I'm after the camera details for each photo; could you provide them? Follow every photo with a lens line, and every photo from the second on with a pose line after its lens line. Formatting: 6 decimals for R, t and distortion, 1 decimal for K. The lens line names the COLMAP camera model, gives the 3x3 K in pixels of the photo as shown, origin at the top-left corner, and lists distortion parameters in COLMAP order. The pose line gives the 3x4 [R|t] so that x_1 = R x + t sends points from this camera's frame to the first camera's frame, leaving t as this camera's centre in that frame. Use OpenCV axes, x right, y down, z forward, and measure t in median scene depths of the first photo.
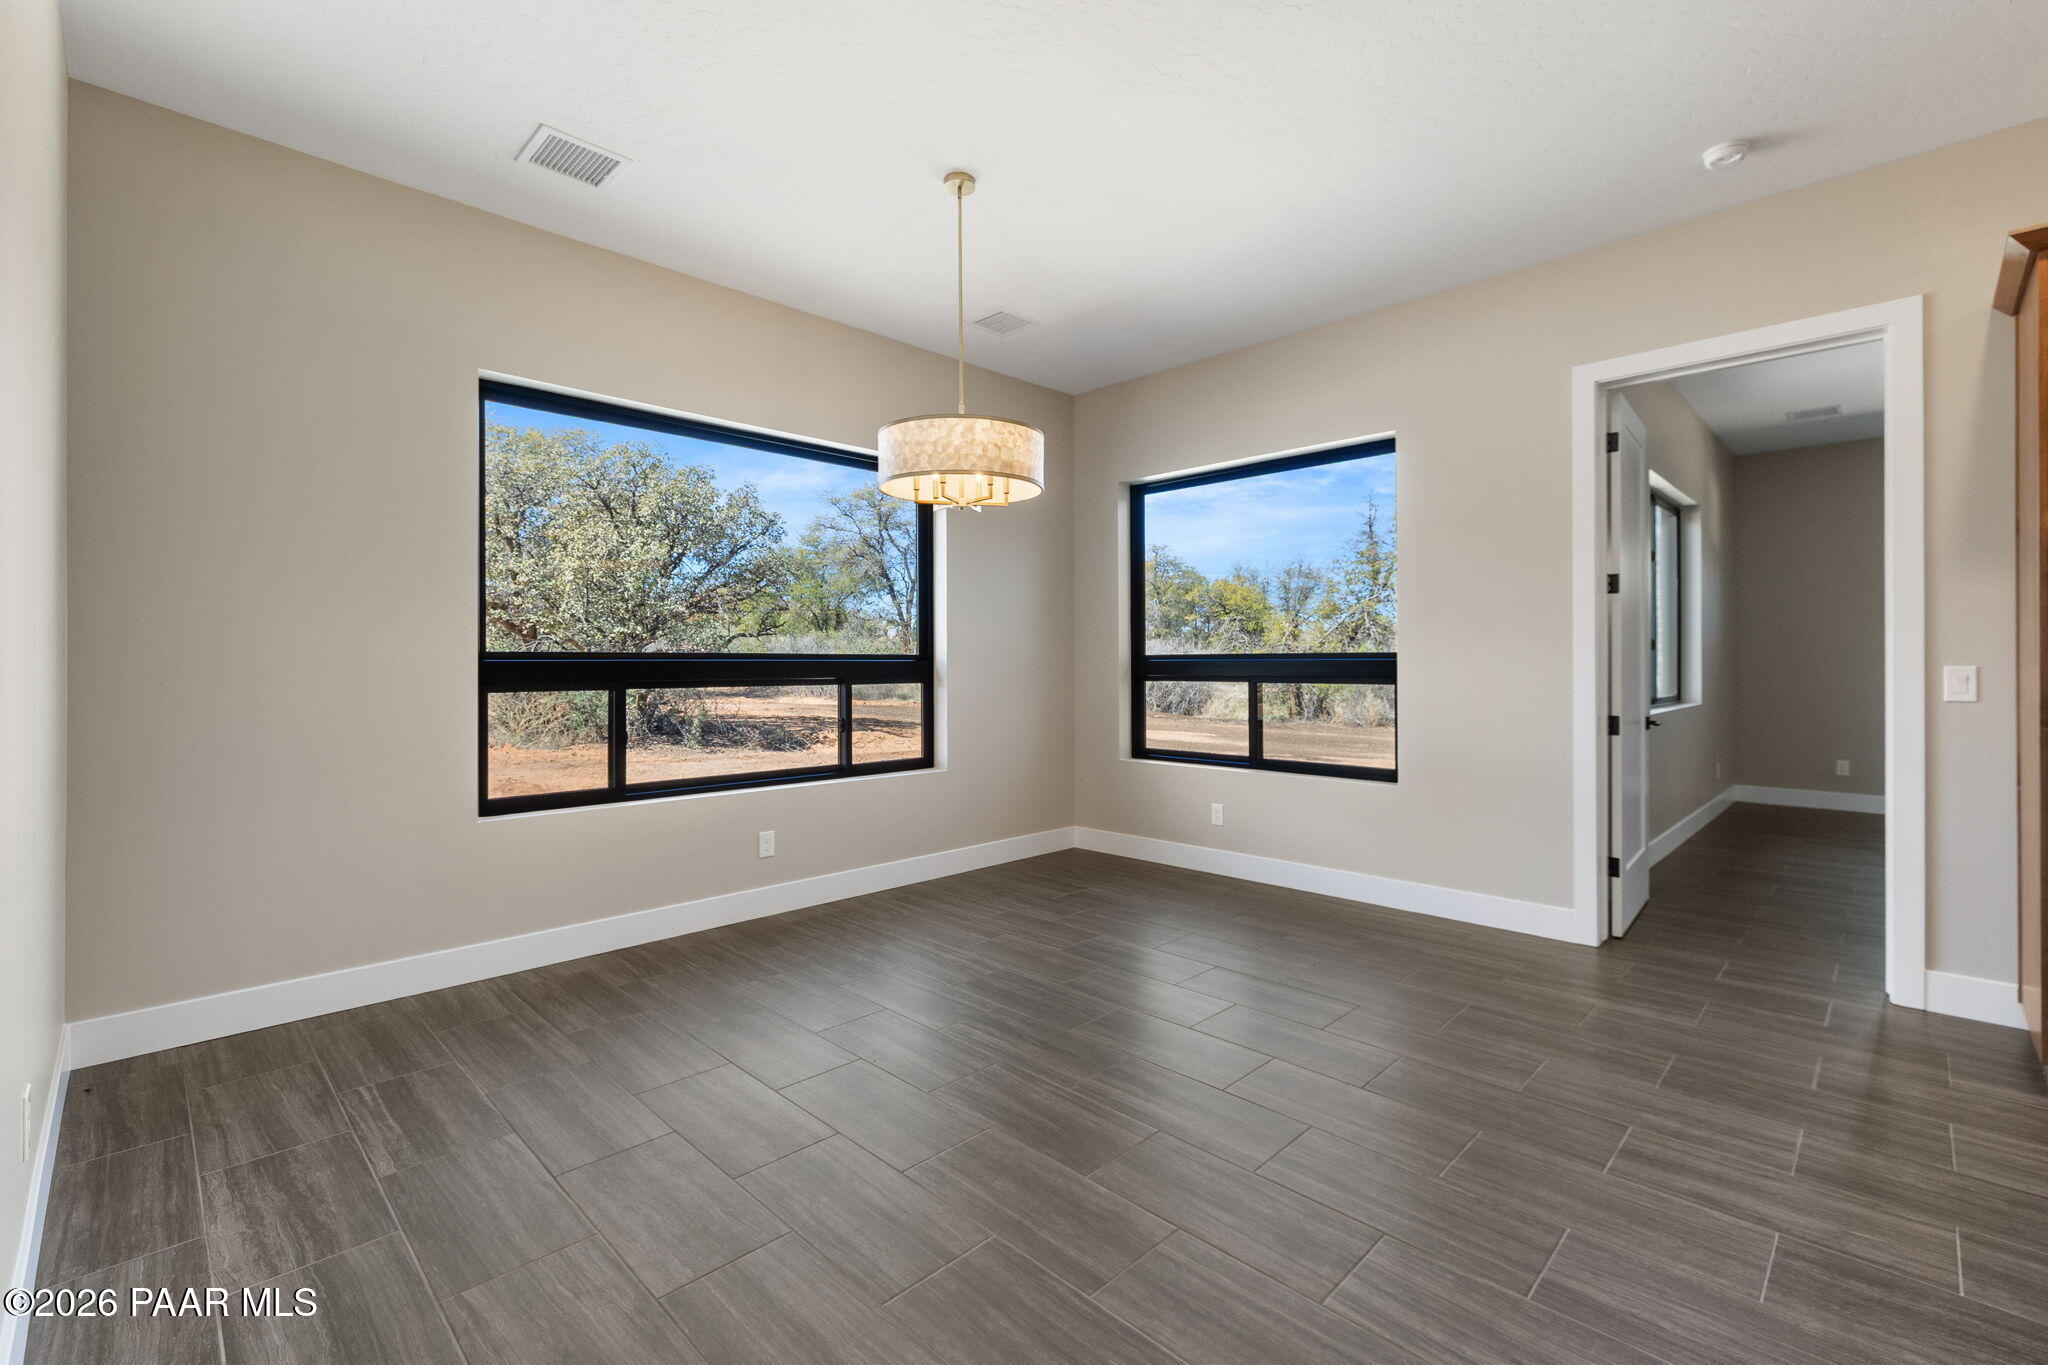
lens RADIAL K [[874.3, 0, 1029.0], [0, 874.3, 663.1], [0, 0, 1]] dist [-0.006522, -0.000414]
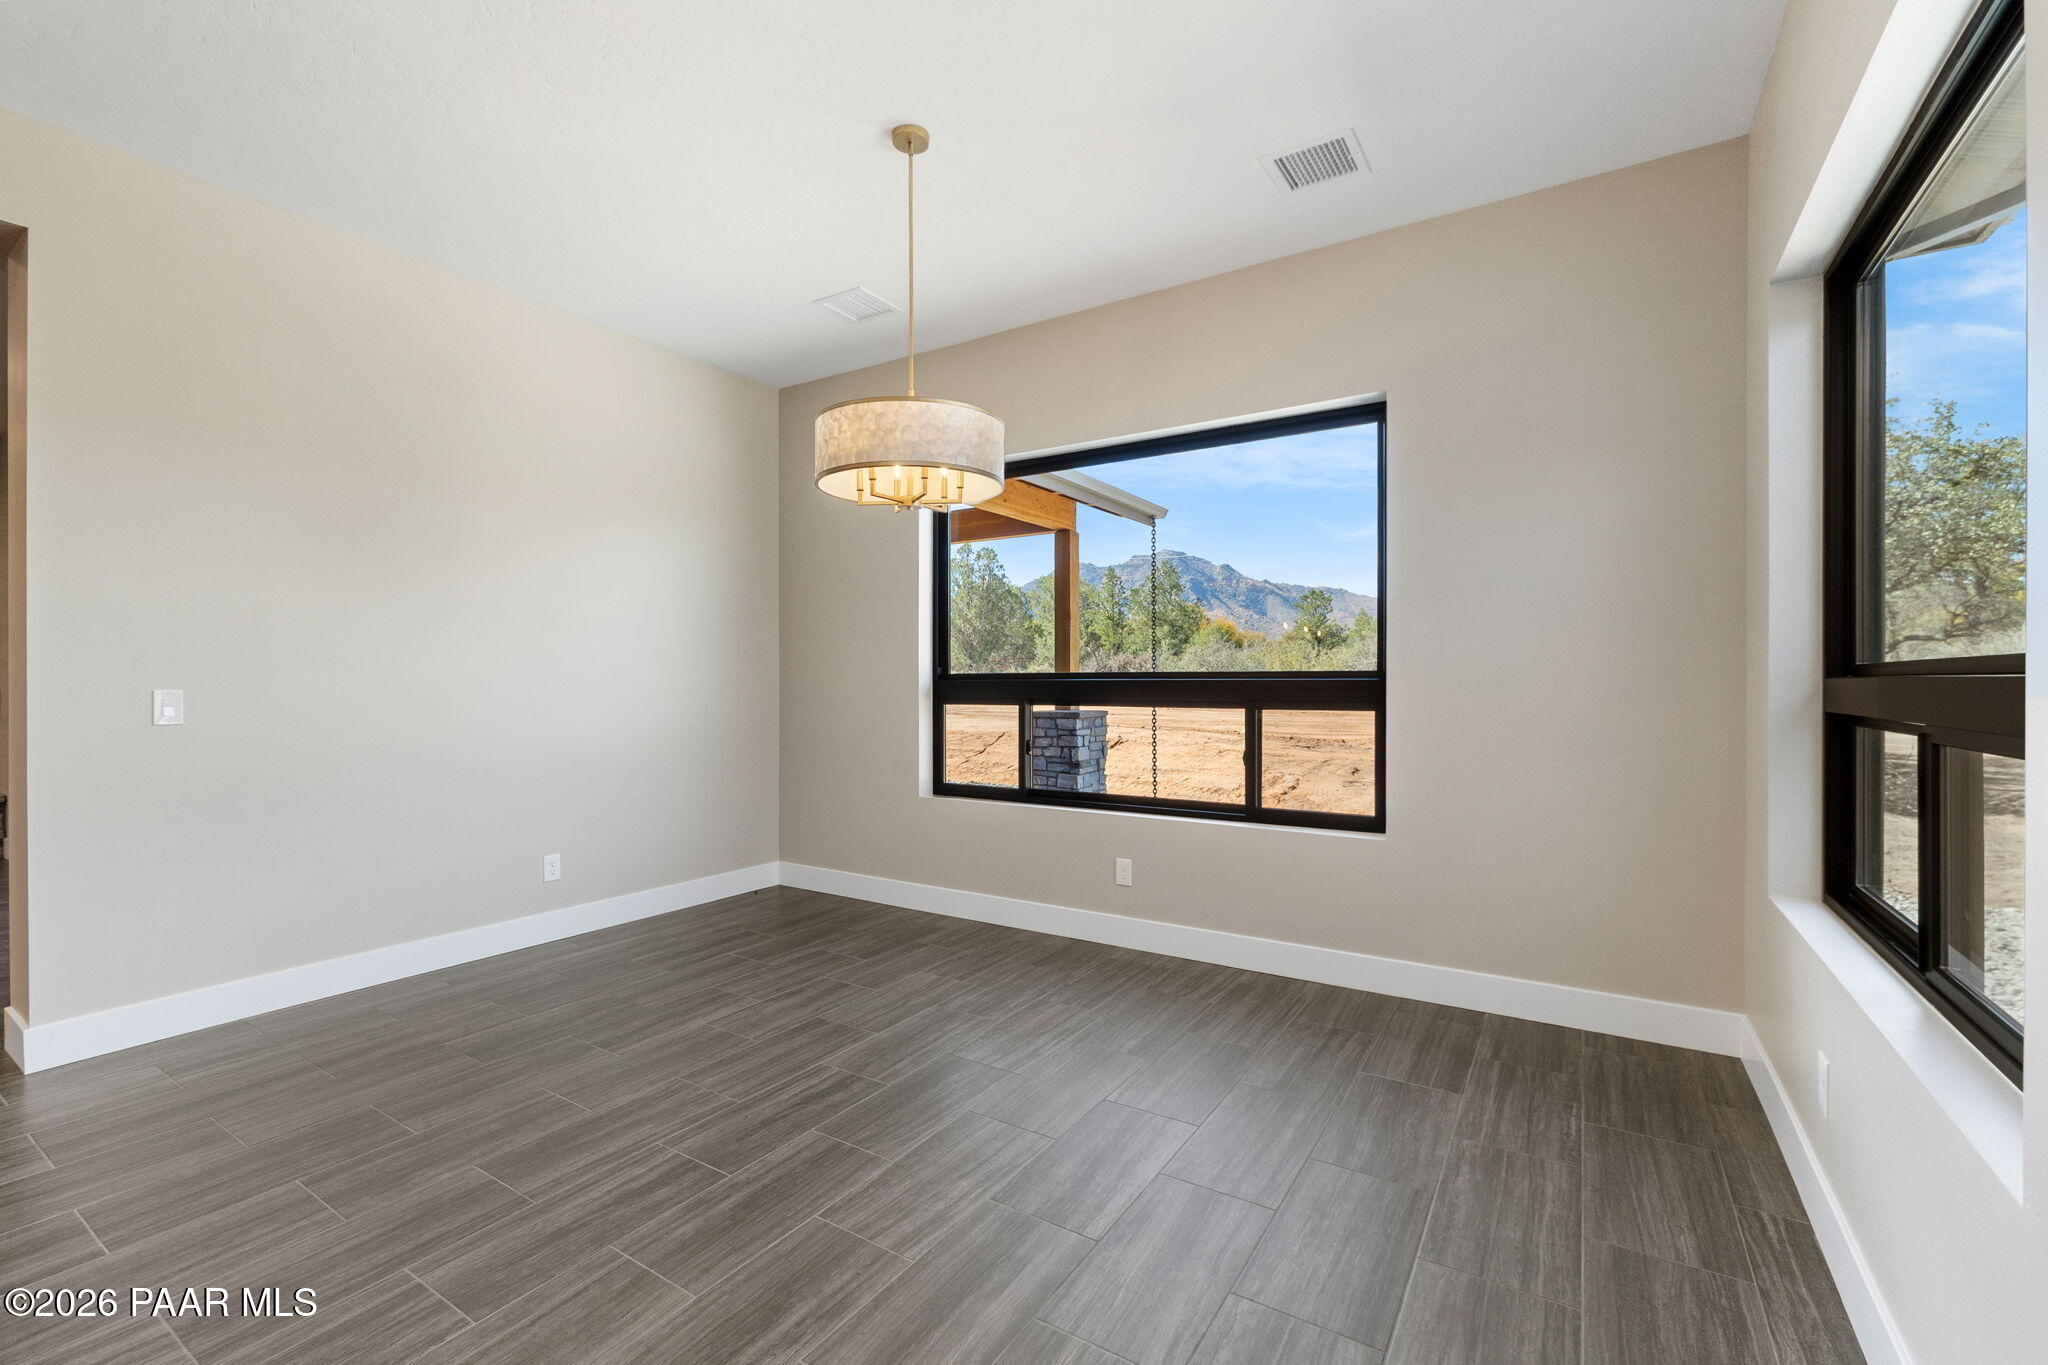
lens RADIAL K [[874.3, 0, 1032.3], [0, 874.3, 681.8], [0, 0, 1]] dist [-0.006522, -0.000414]
pose [[0.215108, 0.004670, -0.976579, 0.737695], [0.001767, 0.999985, 0.005171, -0.005806], [0.976589, -0.002838, 0.215097, 0.848183]]
